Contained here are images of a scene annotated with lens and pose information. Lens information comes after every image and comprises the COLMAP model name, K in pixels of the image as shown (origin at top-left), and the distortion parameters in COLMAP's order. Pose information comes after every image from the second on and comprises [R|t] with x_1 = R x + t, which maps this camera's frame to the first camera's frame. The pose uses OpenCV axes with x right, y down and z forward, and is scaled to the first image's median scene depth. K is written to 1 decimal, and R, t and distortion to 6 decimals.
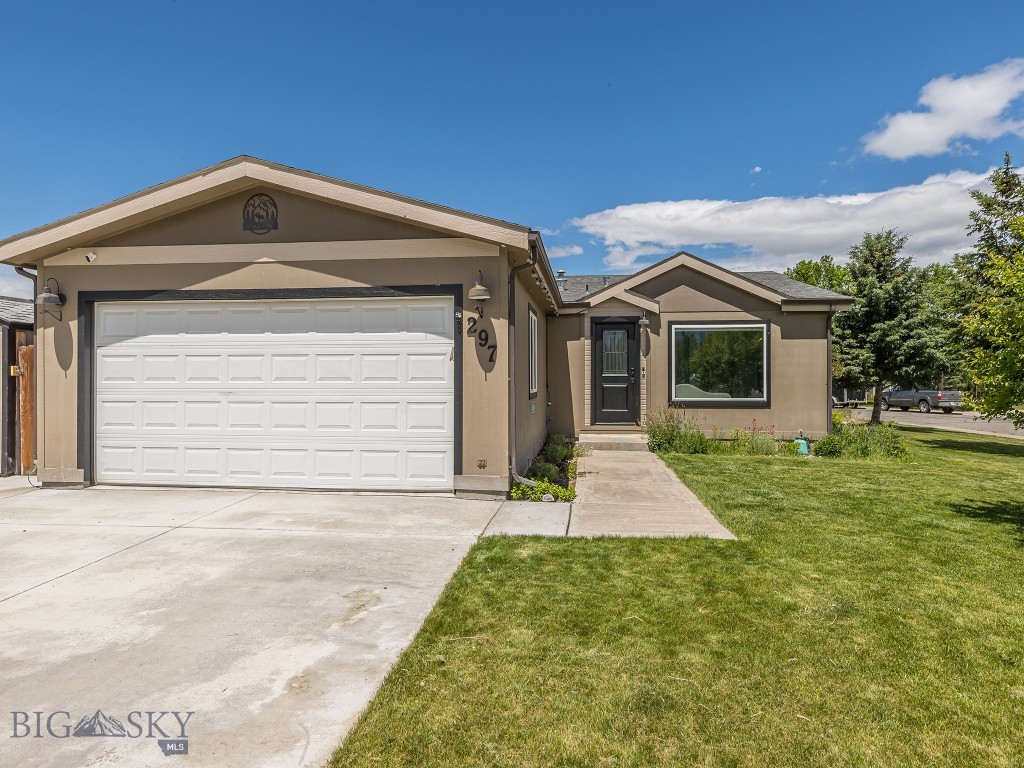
lens RADIAL K [[606.6, 0, 514.7], [0, 606.6, 373.3], [0, 0, 1]] dist [0.007832, 0.000437]
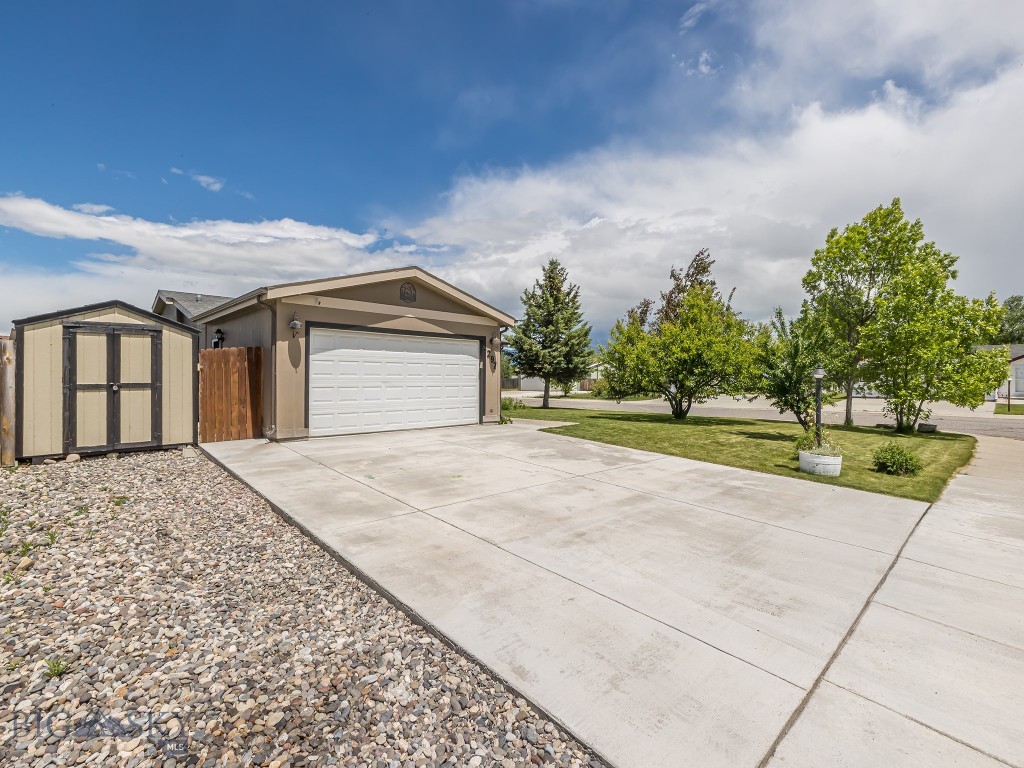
lens RADIAL K [[469.8, 0, 516.4], [0, 469.8, 370.4], [0, 0, 1]] dist [-0.014668, 0.000264]
pose [[0.626108, 0.016633, 0.779559, -0.837138], [-0.011653, 0.999860, -0.011974, 0.004987], [-0.779649, -0.001587, 0.626215, -0.149798]]
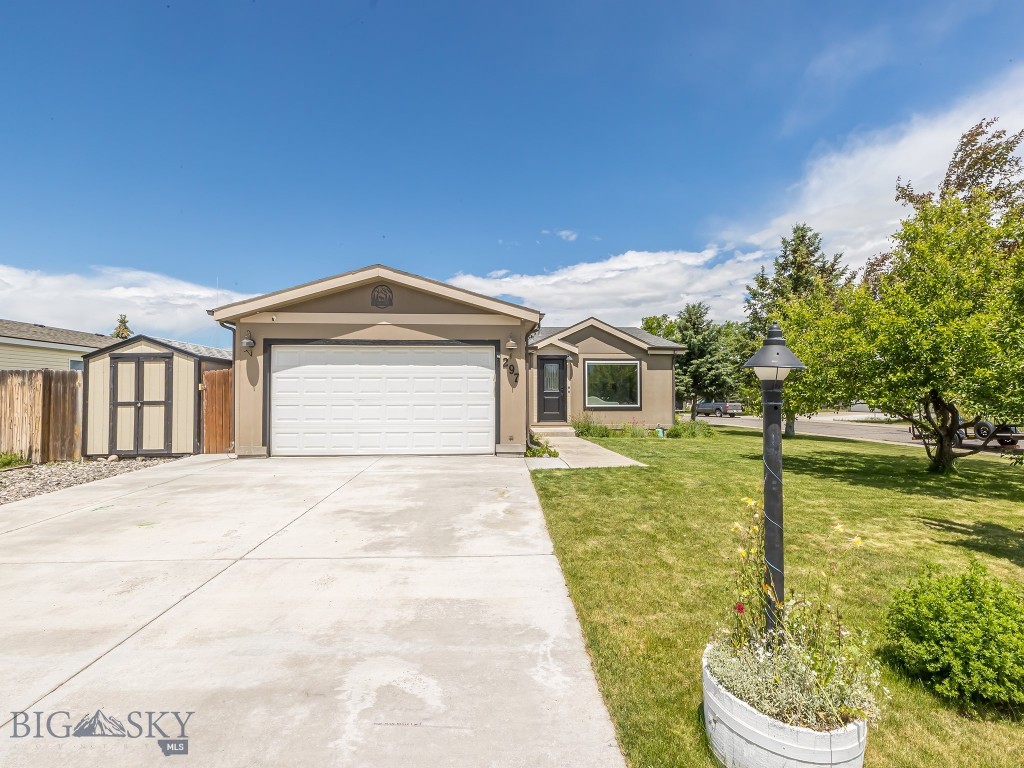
lens RADIAL K [[461.6, 0, 512.0], [0, 461.6, 384.0], [0, 0, 1]] dist [-0.003476, -0.000446]
pose [[0.984545, 0.003391, 0.175101, -0.168737], [-0.000147, 0.999828, -0.018537, 0.007084], [-0.175134, 0.018225, 0.984376, -0.215150]]
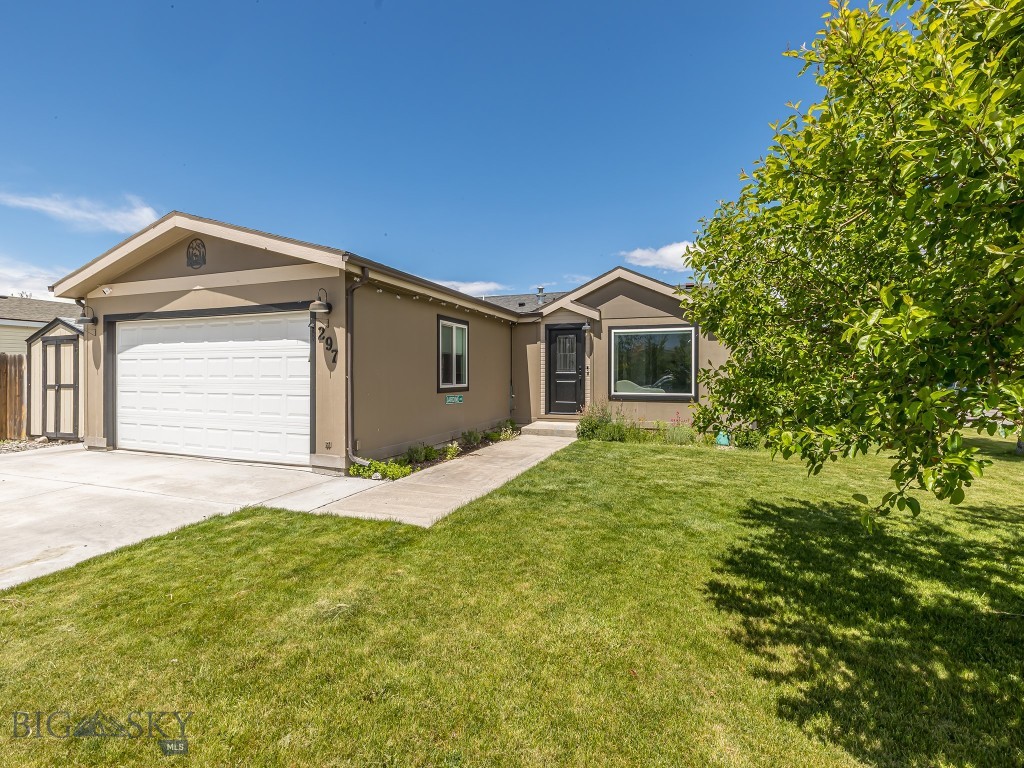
lens RADIAL K [[460.7, 0, 514.5], [0, 460.7, 373.4], [0, 0, 1]] dist [0.002099, 0.000704]
pose [[0.972089, 0.001519, -0.234608, 0.304254], [0.000180, 0.999974, 0.007218, -0.002373], [0.234613, -0.007059, 0.972063, 0.101538]]
